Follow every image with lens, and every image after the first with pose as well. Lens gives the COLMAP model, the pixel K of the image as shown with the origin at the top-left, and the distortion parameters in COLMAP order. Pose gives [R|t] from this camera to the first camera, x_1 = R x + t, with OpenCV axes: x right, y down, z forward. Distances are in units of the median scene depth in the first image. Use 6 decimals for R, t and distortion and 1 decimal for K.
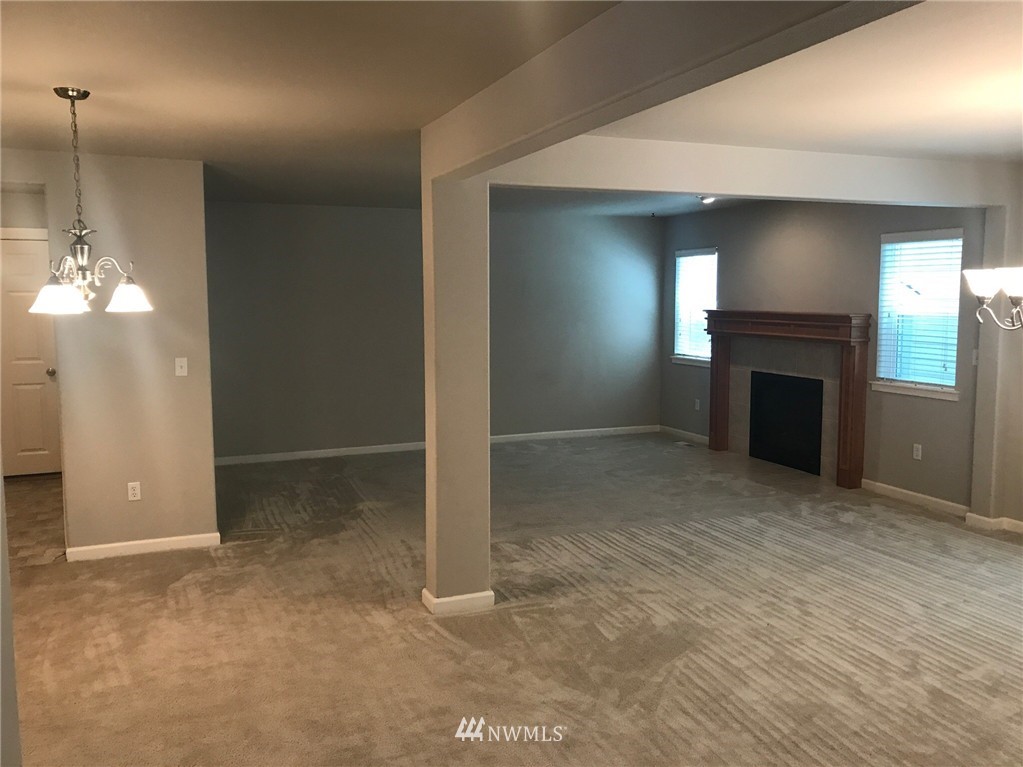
lens RADIAL K [[855.8, 0, 507.8], [0, 855.8, 373.4], [0, 0, 1]] dist [0.055148, -0.017257]
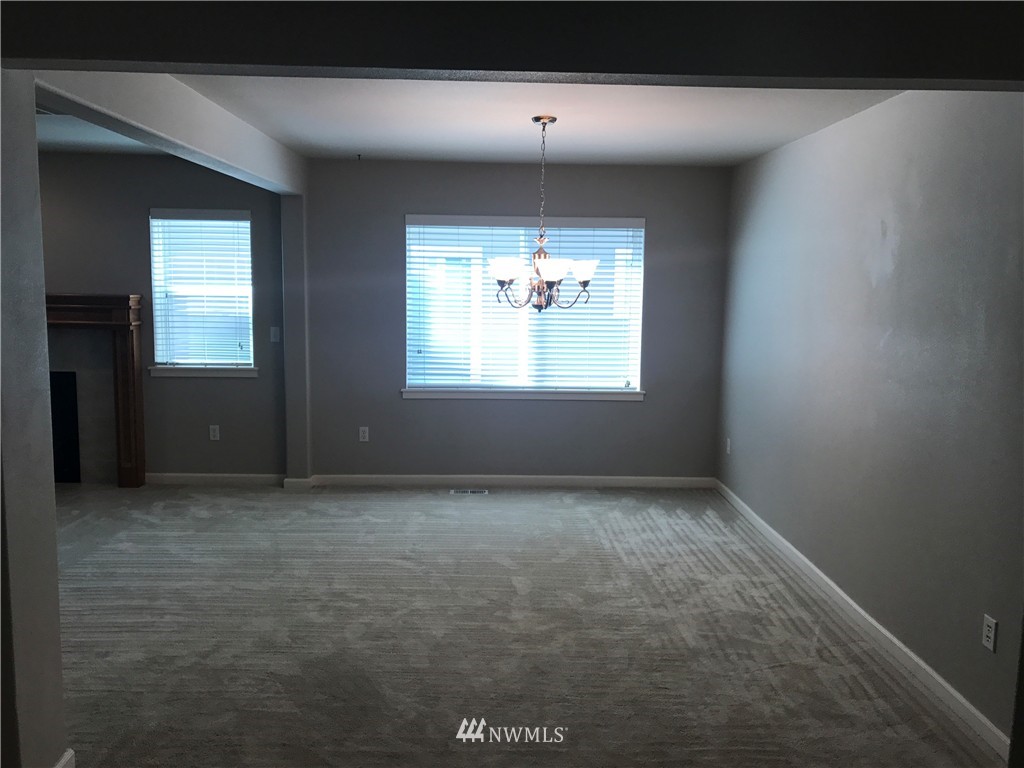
lens RADIAL K [[856.7, 0, 502.9], [0, 856.7, 379.3], [0, 0, 1]] dist [0.055148, -0.017257]
pose [[0.360840, -0.104361, 0.926770, -0.308086], [0.074652, 0.993763, 0.082839, -0.026983], [-0.929635, 0.039293, 0.366380, 0.312921]]
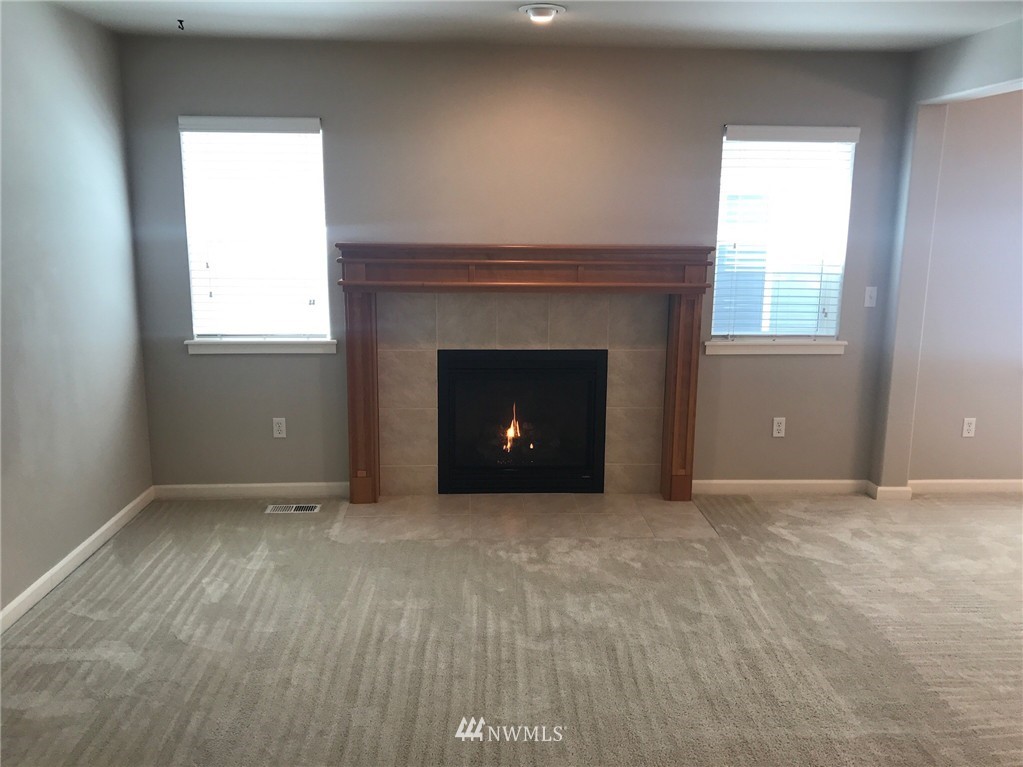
lens RADIAL K [[855.8, 0, 509.2], [0, 855.8, 383.2], [0, 0, 1]] dist [0.055148, -0.017257]
pose [[0.337012, -0.179404, 0.924250, -0.284161], [0.081317, 0.983555, 0.161265, -0.084600], [-0.937982, 0.020809, 0.346058, 0.923110]]
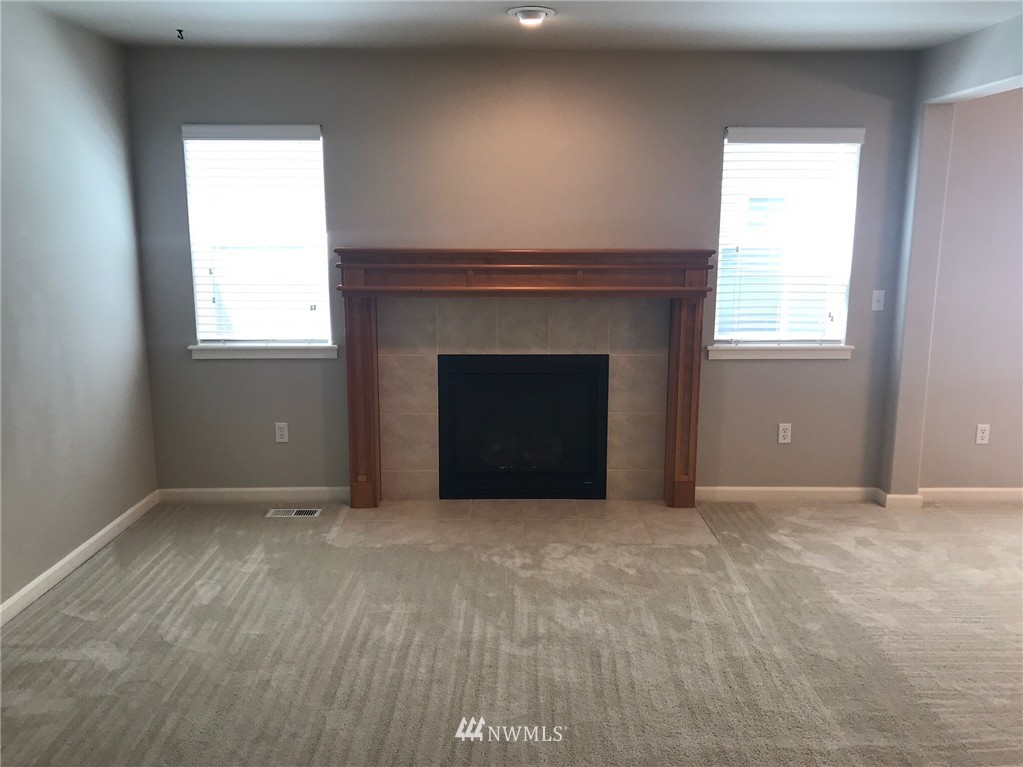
lens RADIAL K [[855.8, 0, 510.7], [0, 855.8, 384.4], [0, 0, 1]] dist [0.055148, -0.017257]
pose [[0.373972, -0.171208, 0.911500, -0.272284], [0.086906, 0.984958, 0.149350, -0.078877], [-0.923359, 0.023362, 0.383225, 0.896957]]
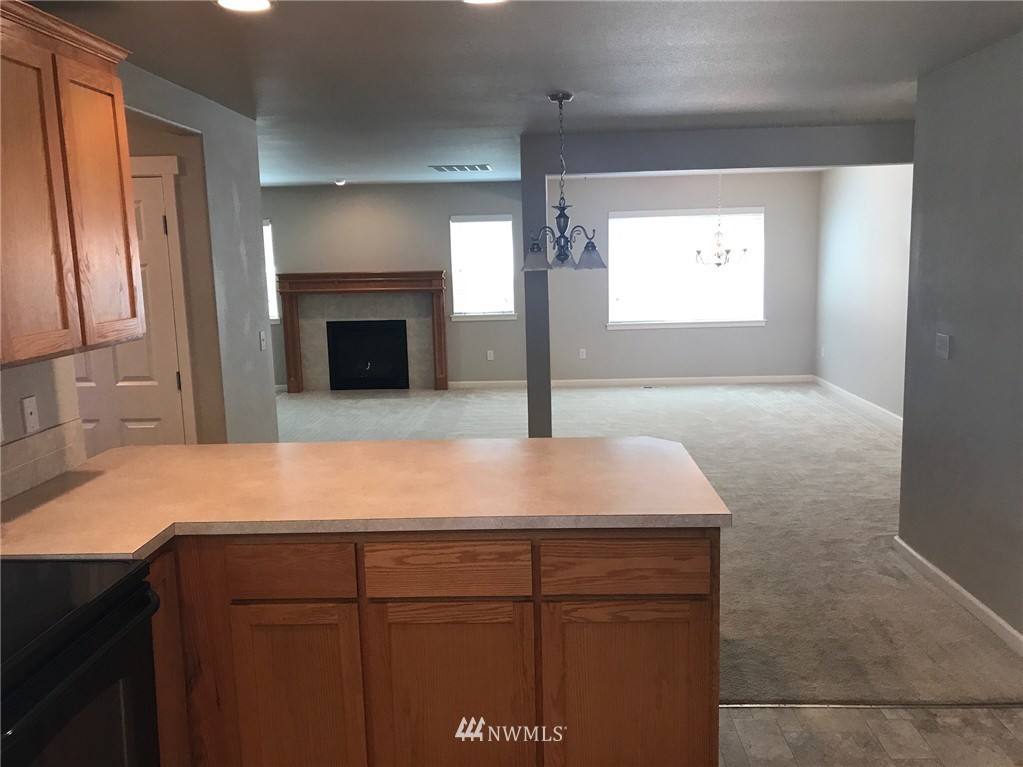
lens RADIAL K [[855.8, 0, 512.3], [0, 855.8, 383.4], [0, 0, 1]] dist [0.055148, -0.017257]
pose [[0.415525, -0.145445, 0.897878, -0.889520], [0.111578, 0.987828, 0.108379, -0.023410], [-0.902712, 0.055150, 0.426696, 0.285921]]
